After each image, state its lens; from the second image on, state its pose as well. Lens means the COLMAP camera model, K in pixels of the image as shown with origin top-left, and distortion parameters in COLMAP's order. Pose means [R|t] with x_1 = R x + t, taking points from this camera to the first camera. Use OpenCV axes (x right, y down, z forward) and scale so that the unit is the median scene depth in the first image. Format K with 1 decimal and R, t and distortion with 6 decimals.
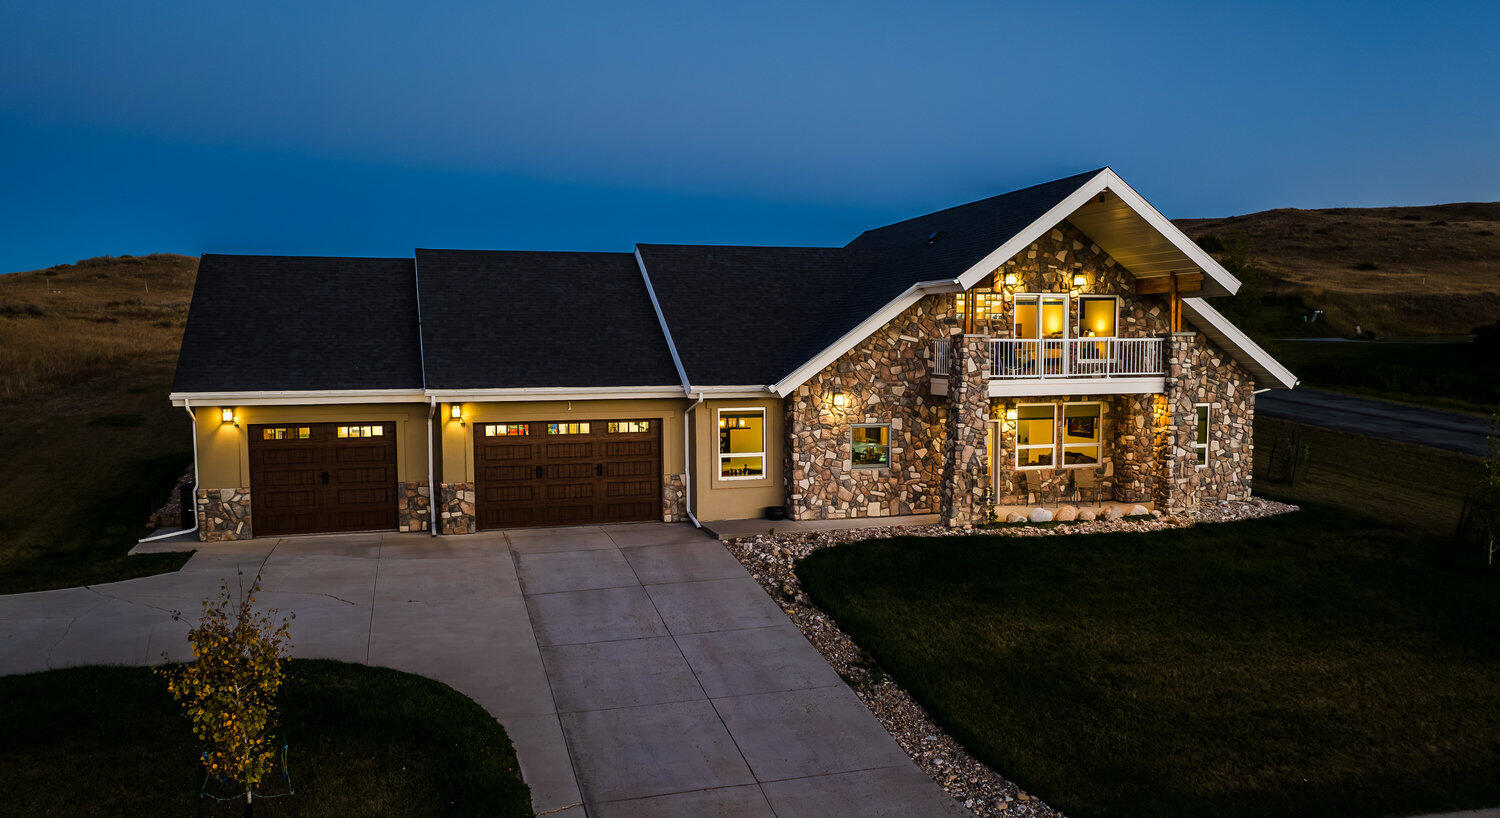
lens RADIAL K [[1130.8, 0, 749.6], [0, 1130.8, 450.4], [0, 0, 1]] dist [0.000091, -0.038920]
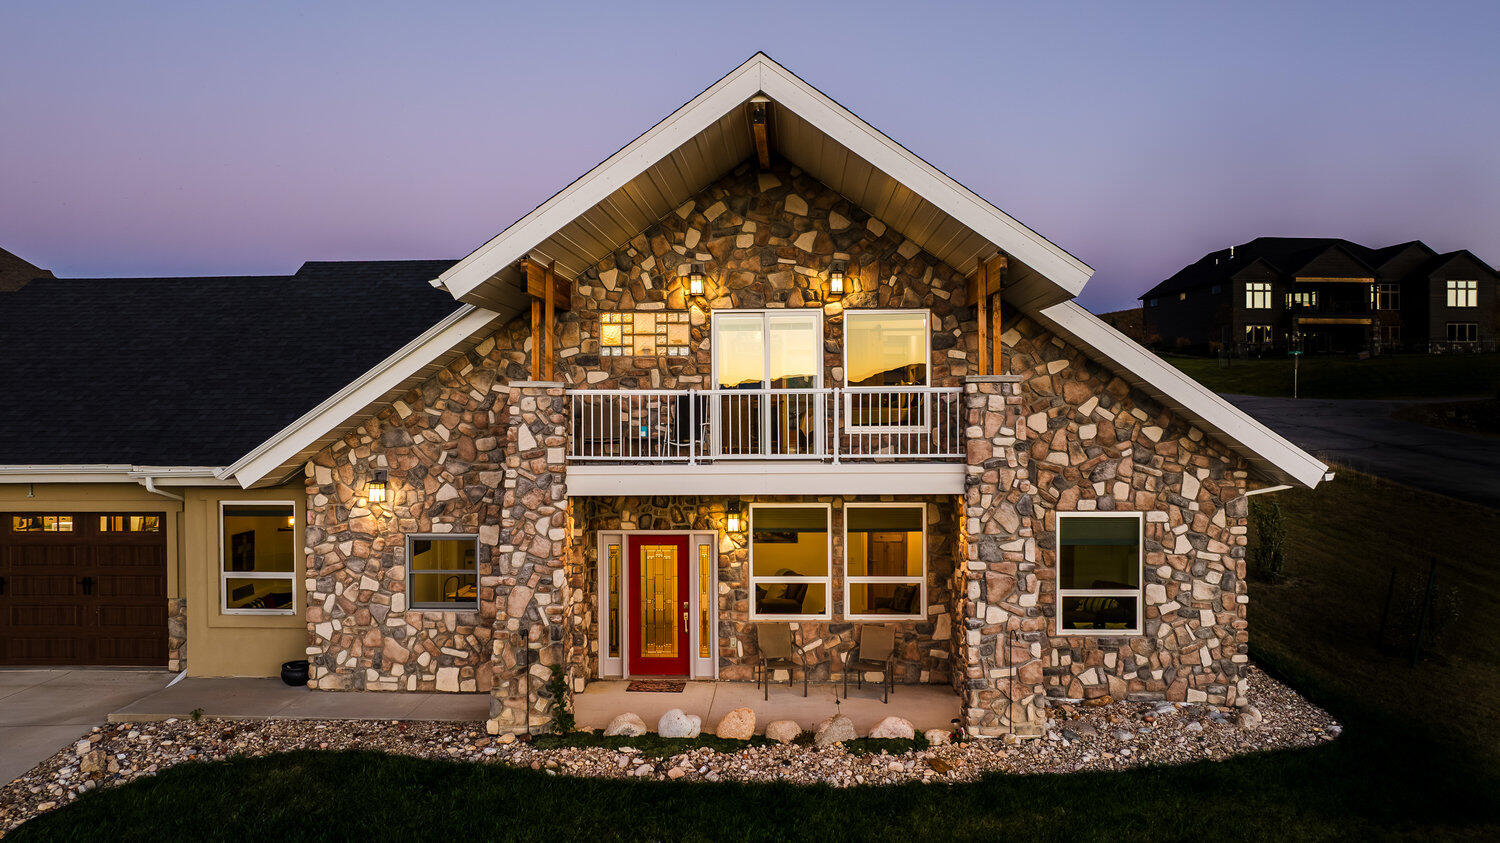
lens RADIAL K [[1061.3, 0, 750.0], [0, 1061.3, 421.5], [0, 0, 1]] dist [-0.012161, -0.005271]
pose [[0.939462, 0.005155, -0.342615, 0.450151], [-0.030616, 0.997150, -0.068947, -0.049045], [0.341283, 0.075263, 0.936943, 0.531765]]
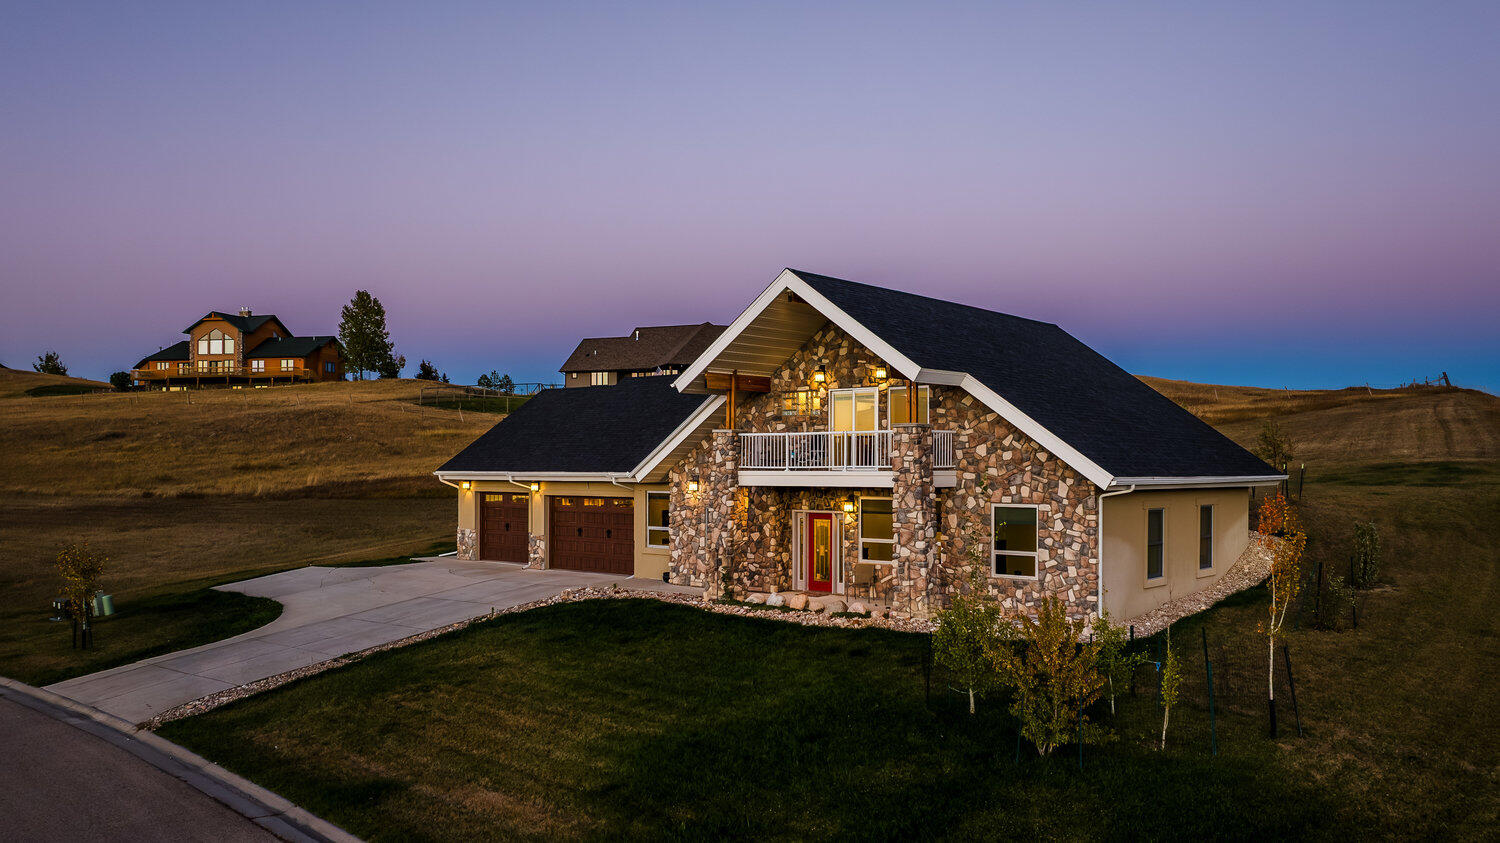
lens RADIAL K [[1175.3, 0, 816.0], [0, 1175.3, 466.5], [0, 0, 1]] dist [-0.003734, -0.003452]
pose [[0.557990, 0.007493, -0.829814, 1.168030], [-0.076157, 0.996202, -0.042215, -0.022464], [0.826346, 0.086752, 0.556441, 0.407409]]
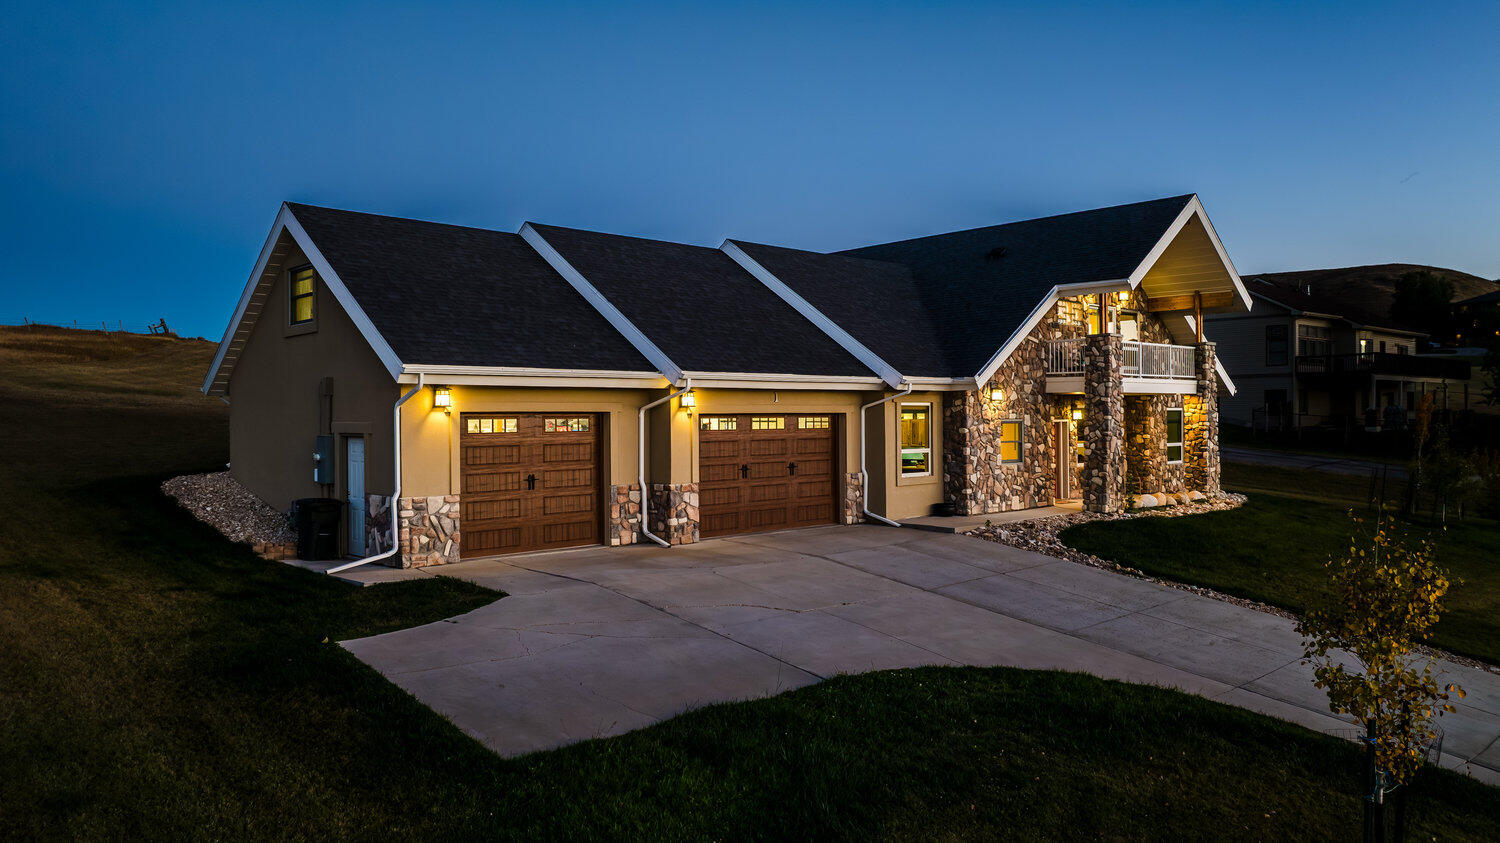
lens RADIAL K [[1051.6, 0, 750.0], [0, 1051.6, 421.5], [0, 0, 1]] dist [-0.005925, -0.027852]
pose [[0.897143, -0.002389, 0.441735, -0.533348], [0.041065, 0.996106, -0.078012, 0.043426], [-0.439828, 0.088128, 0.893747, 0.247999]]
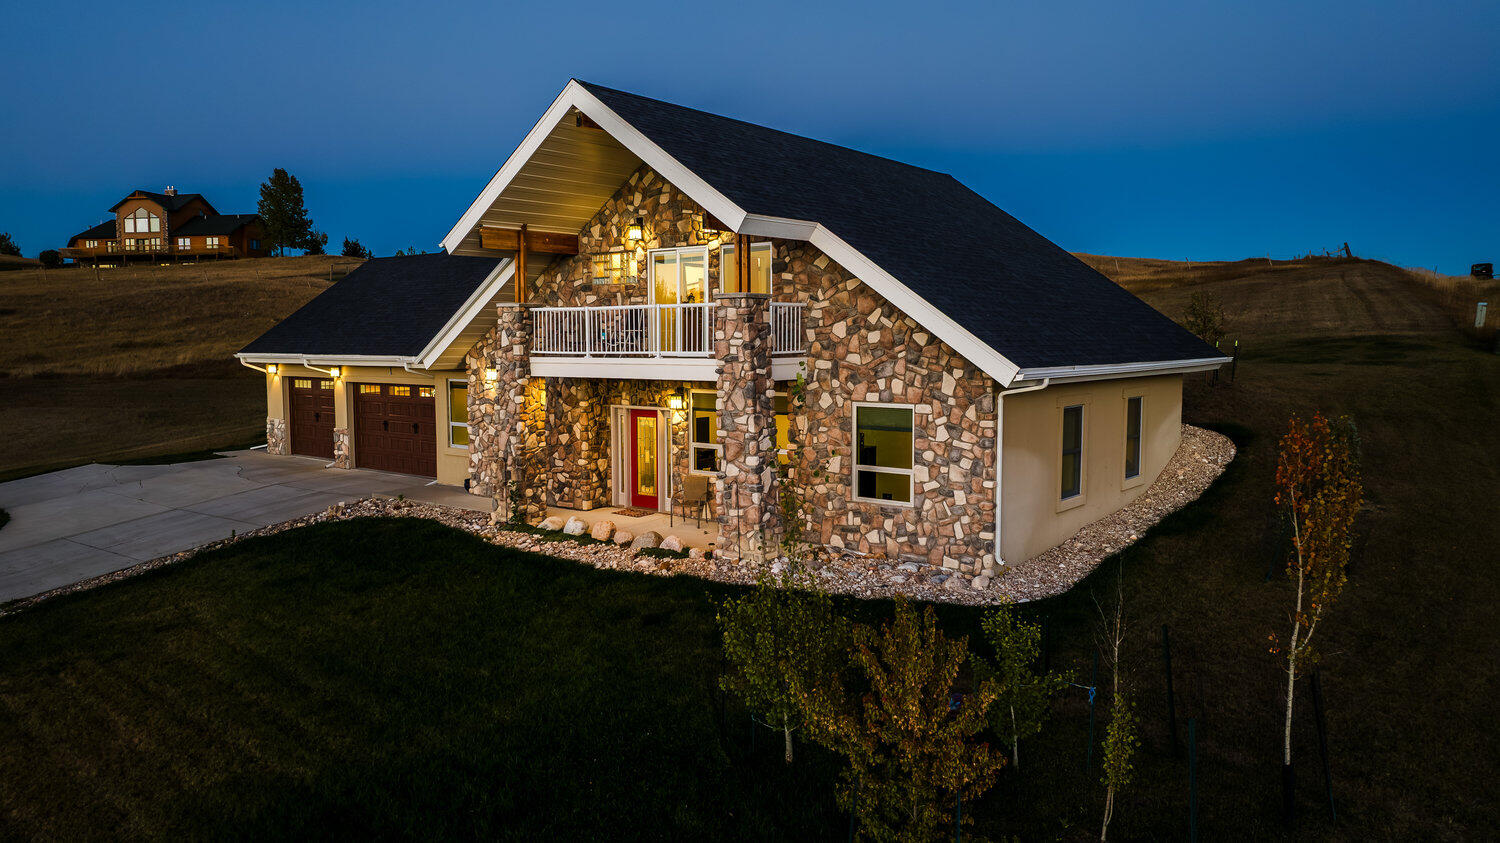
lens RADIAL K [[1061.3, 0, 750.0], [0, 1061.3, 421.5], [0, 0, 1]] dist [-0.012161, -0.005271]
pose [[0.562824, 0.070730, -0.823545, 0.931728], [-0.071277, 0.996774, 0.036895, -0.052939], [0.823498, 0.037934, 0.566050, 0.663711]]
